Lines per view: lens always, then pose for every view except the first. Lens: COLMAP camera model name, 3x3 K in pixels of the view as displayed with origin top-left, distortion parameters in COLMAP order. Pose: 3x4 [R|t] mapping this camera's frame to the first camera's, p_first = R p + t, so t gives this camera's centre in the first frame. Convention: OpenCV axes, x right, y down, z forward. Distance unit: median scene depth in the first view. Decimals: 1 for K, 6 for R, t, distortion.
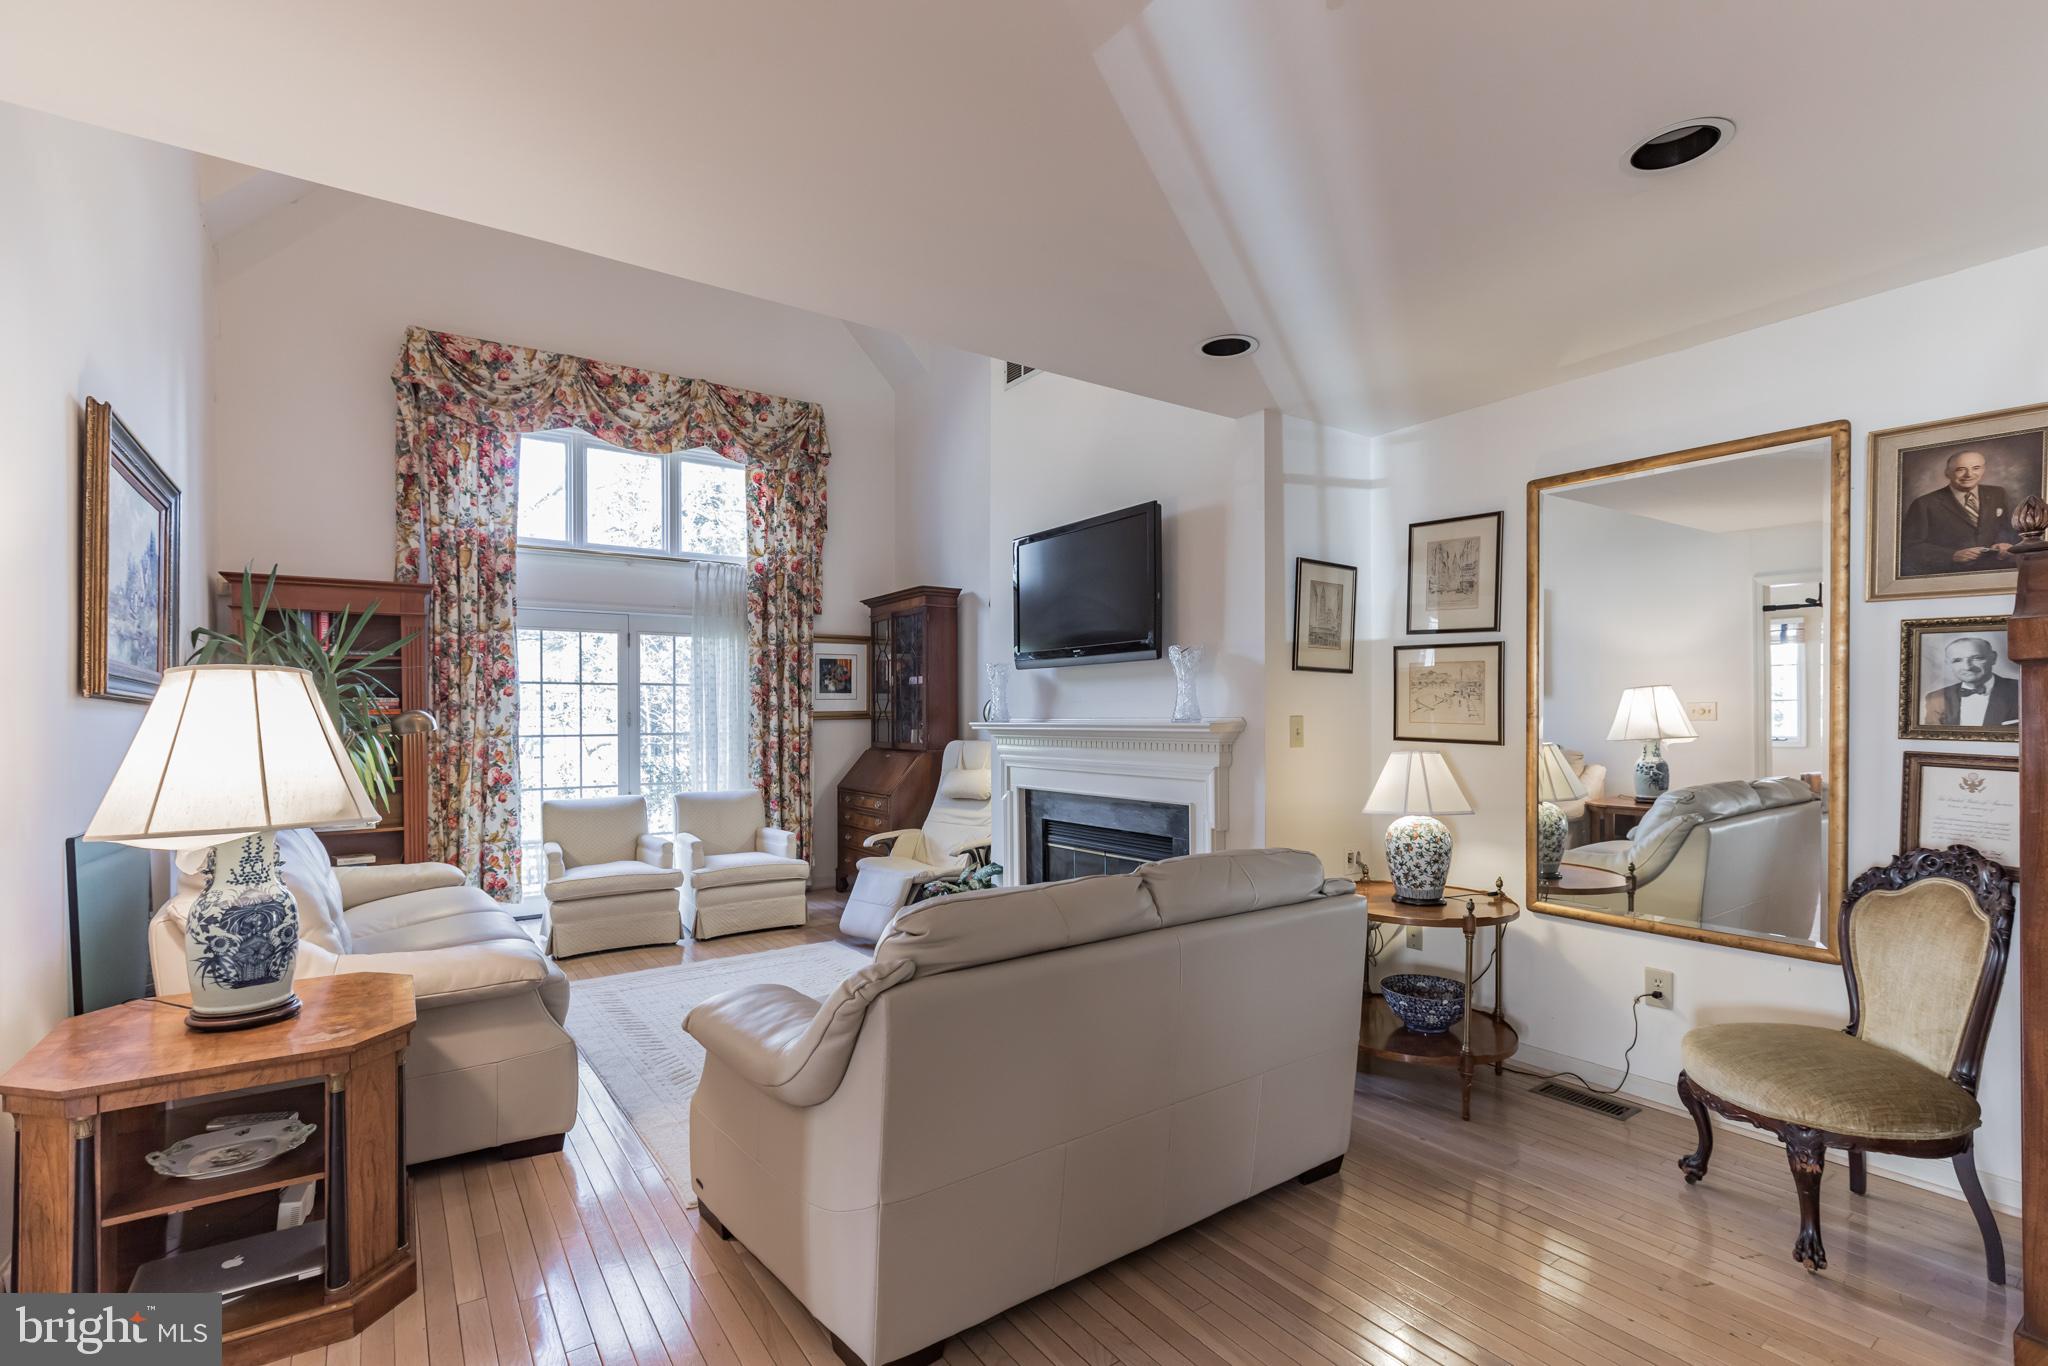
lens RADIAL K [[921.8, 0, 1021.0], [0, 921.8, 720.9], [0, 0, 1]] dist [0.000023, -0.000913]
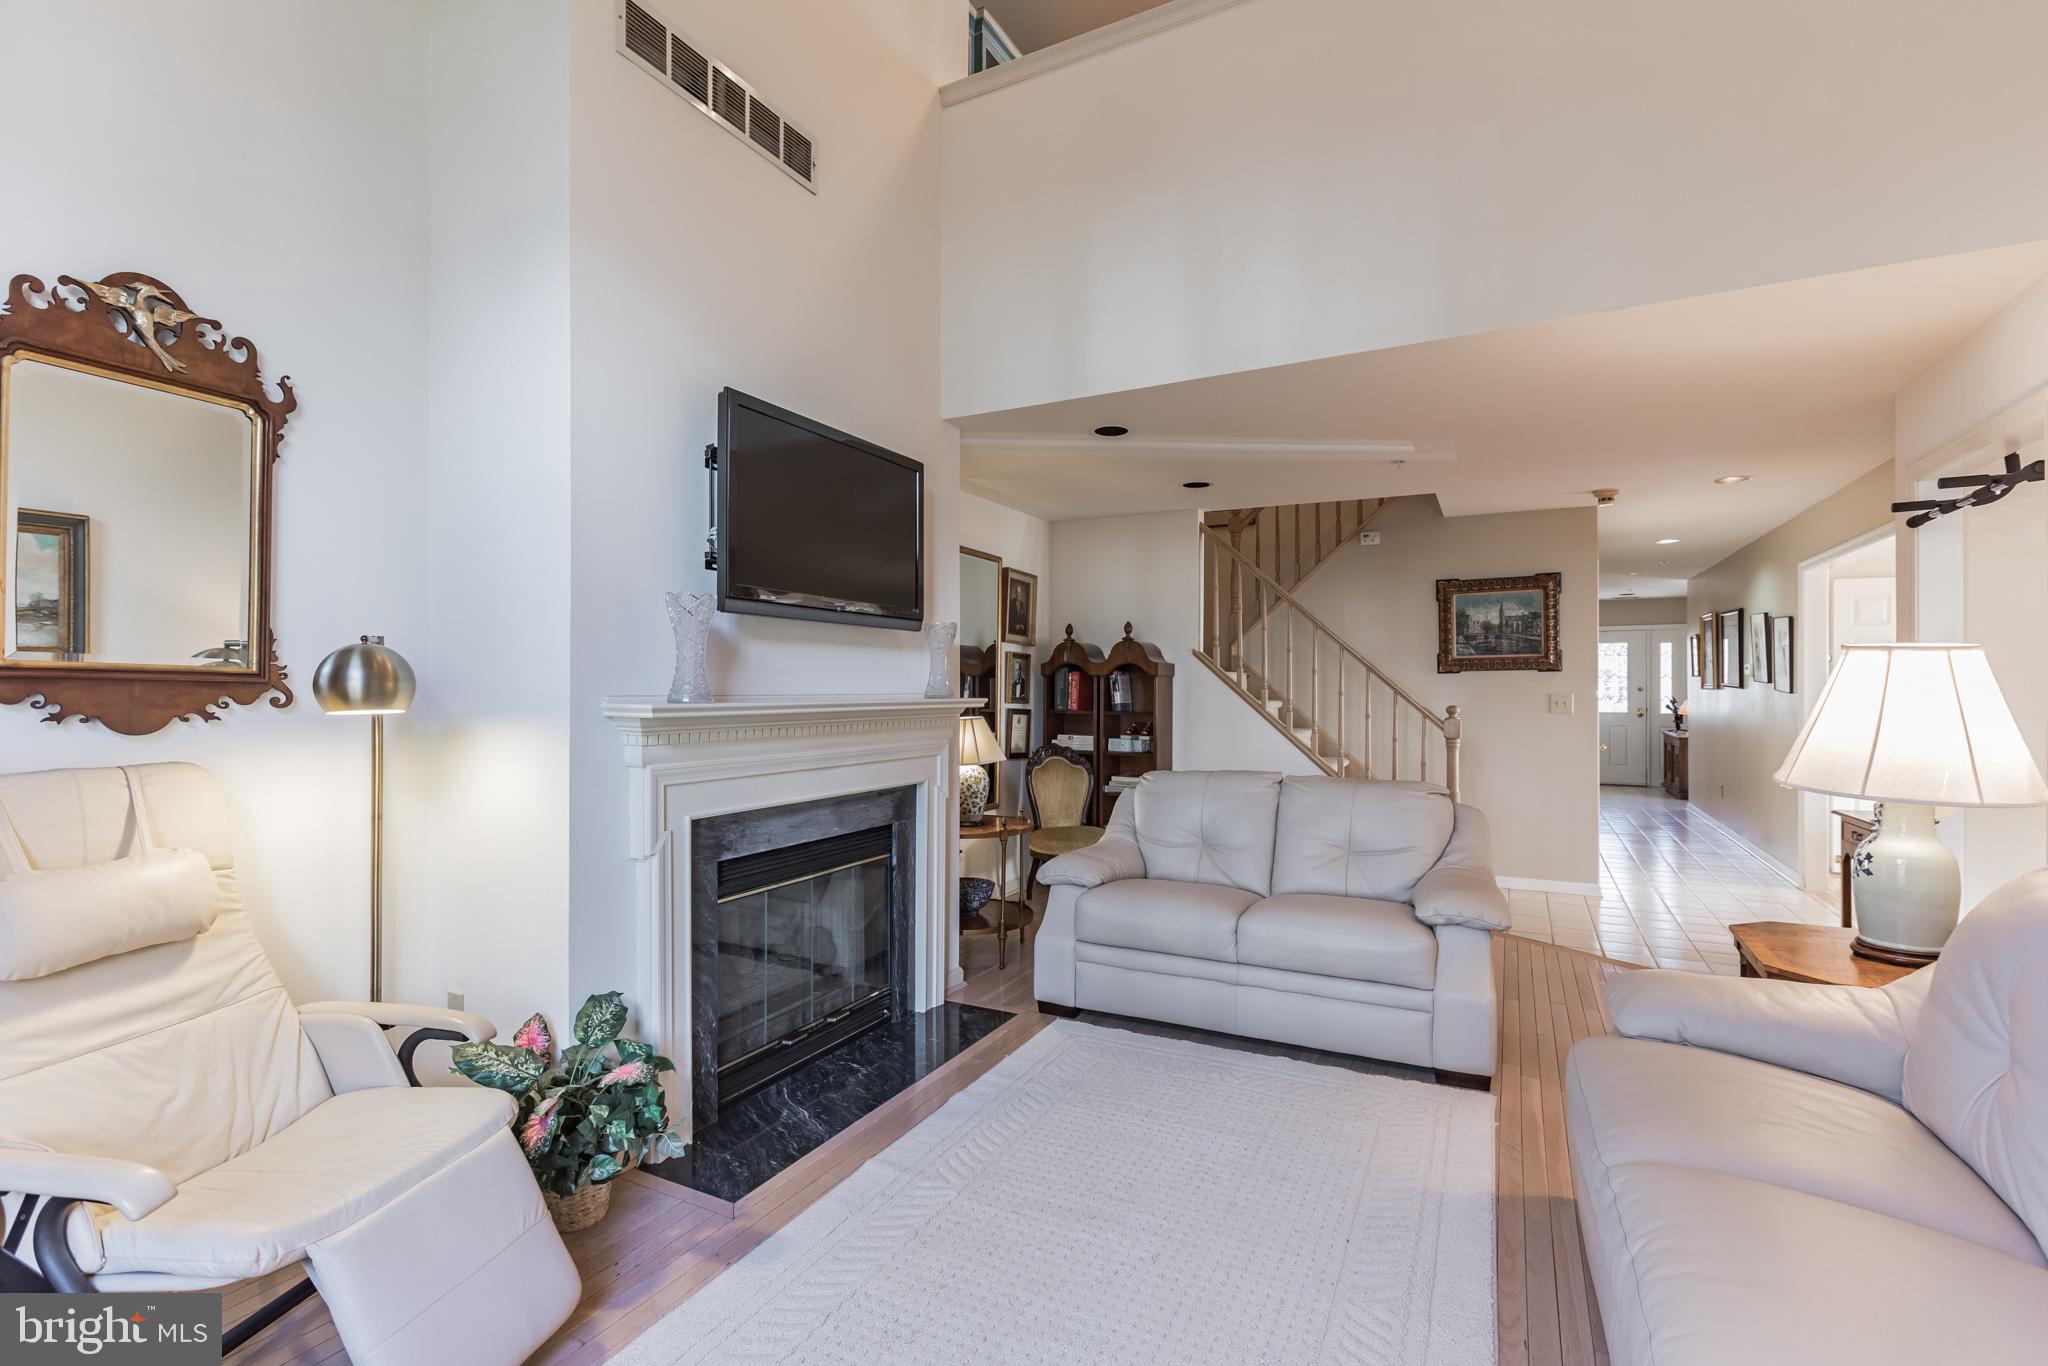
lens RADIAL K [[921.8, 0, 1023.0], [0, 921.8, 686.5], [0, 0, 1]] dist [0.000023, -0.000913]
pose [[-0.457650, 0.006225, 0.889111, -0.267959], [0.002517, 0.999981, -0.005706, -0.002005], [-0.889129, -0.000373, -0.457657, 0.487630]]
